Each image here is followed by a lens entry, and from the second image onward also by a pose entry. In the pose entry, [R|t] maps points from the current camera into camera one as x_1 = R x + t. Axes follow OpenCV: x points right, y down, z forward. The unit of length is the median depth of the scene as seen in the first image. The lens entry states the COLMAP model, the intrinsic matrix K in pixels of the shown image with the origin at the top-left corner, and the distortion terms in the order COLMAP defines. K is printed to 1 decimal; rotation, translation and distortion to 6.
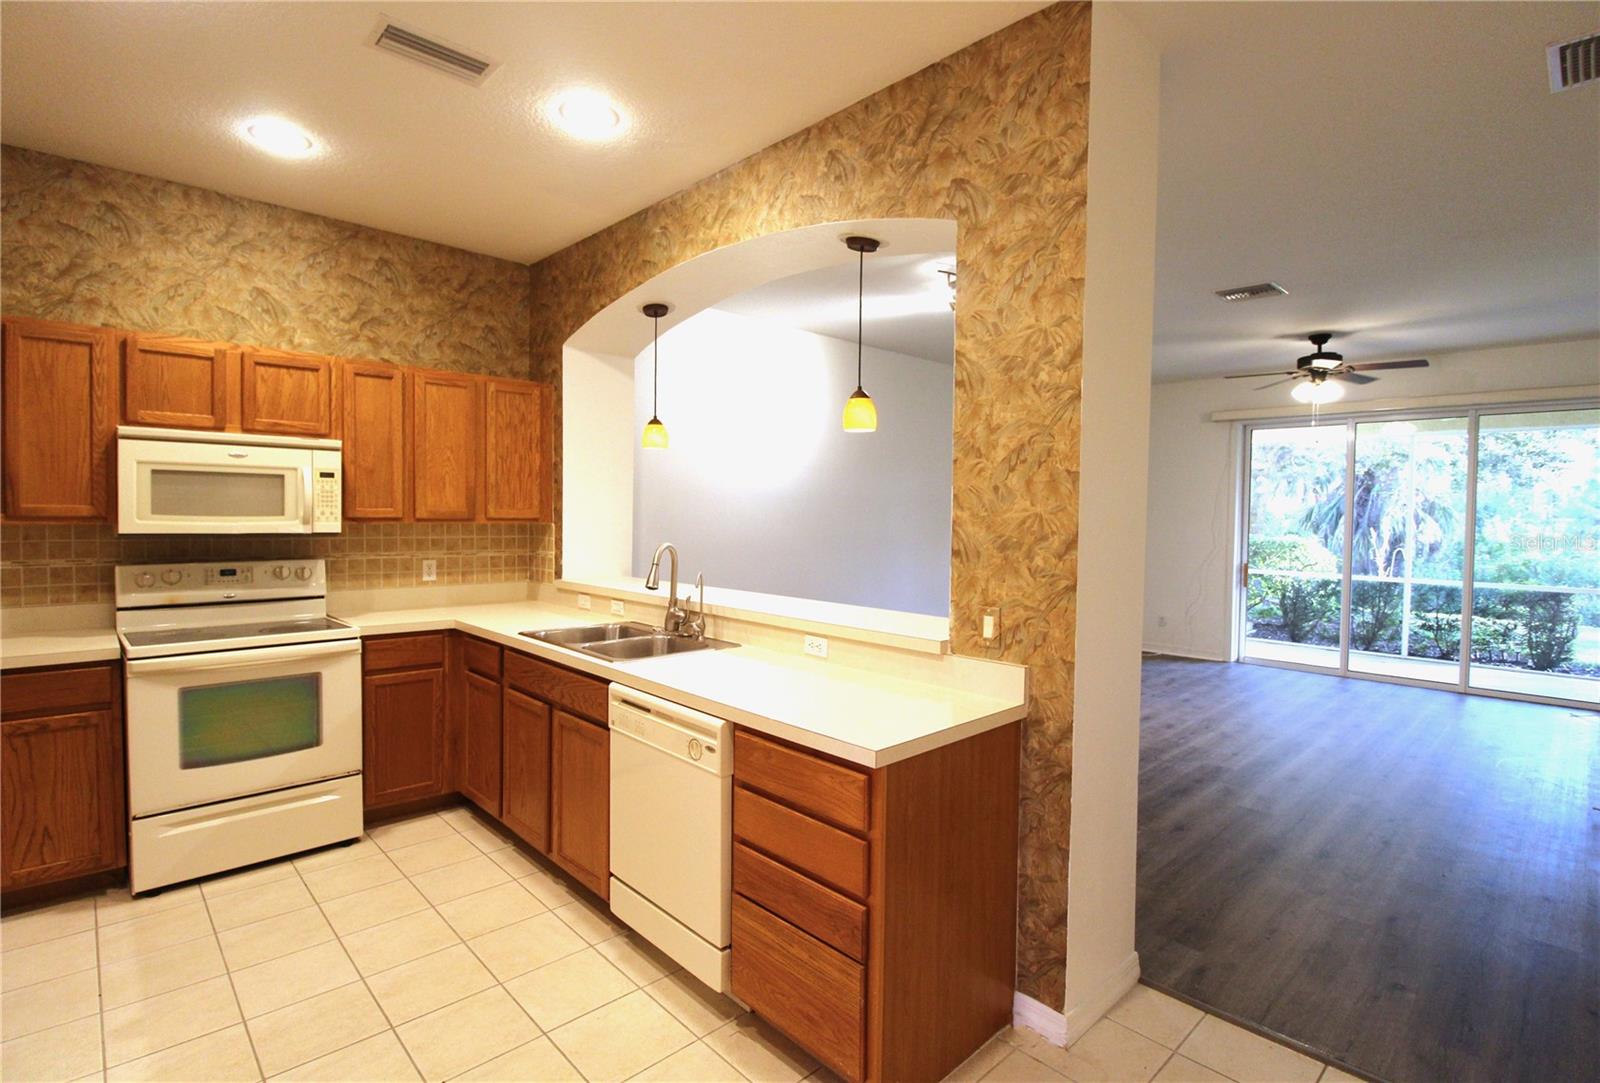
lens RADIAL K [[765.0, 0, 800.0], [0, 765.0, 541.5], [0, 0, 1]] dist [0.001011, -0.007951]
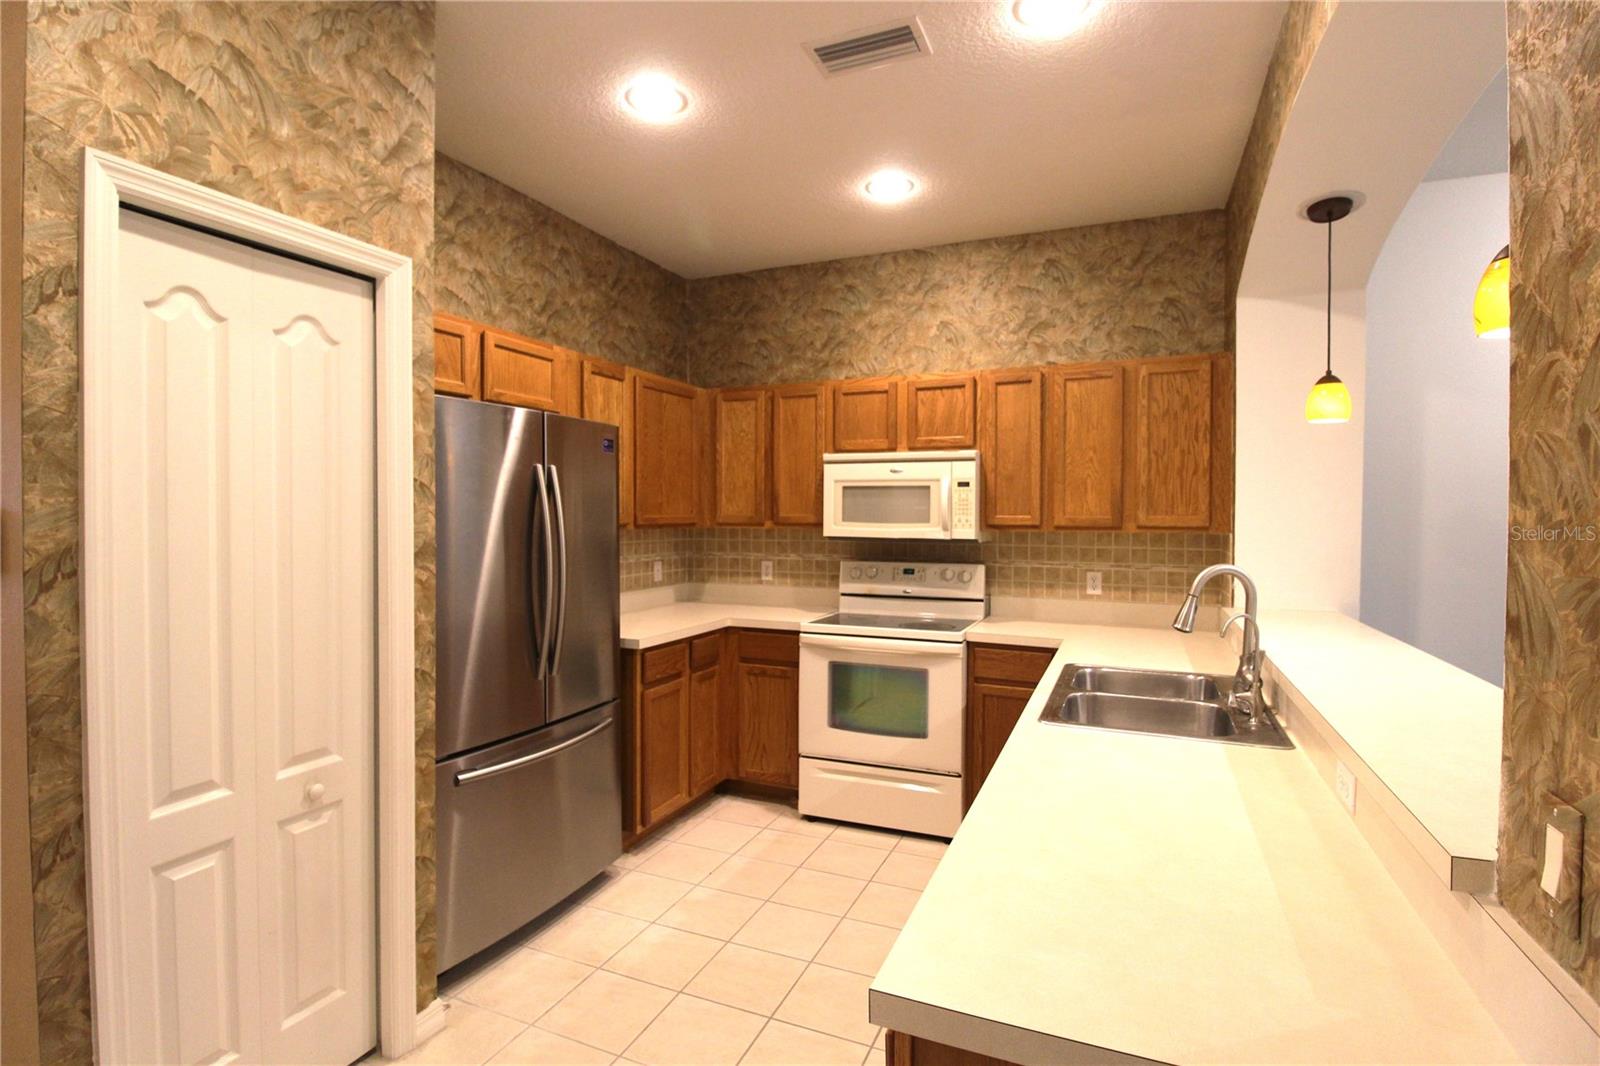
lens RADIAL K [[776.5, 0, 800.0], [0, 776.5, 533.0], [0, 0, 1]] dist [-0.001480, -0.000275]
pose [[0.396576, 0.012181, -0.917921, 0.261758], [-0.033646, 0.999433, -0.001273, -0.010683], [0.917385, 0.031389, 0.396761, 0.356031]]
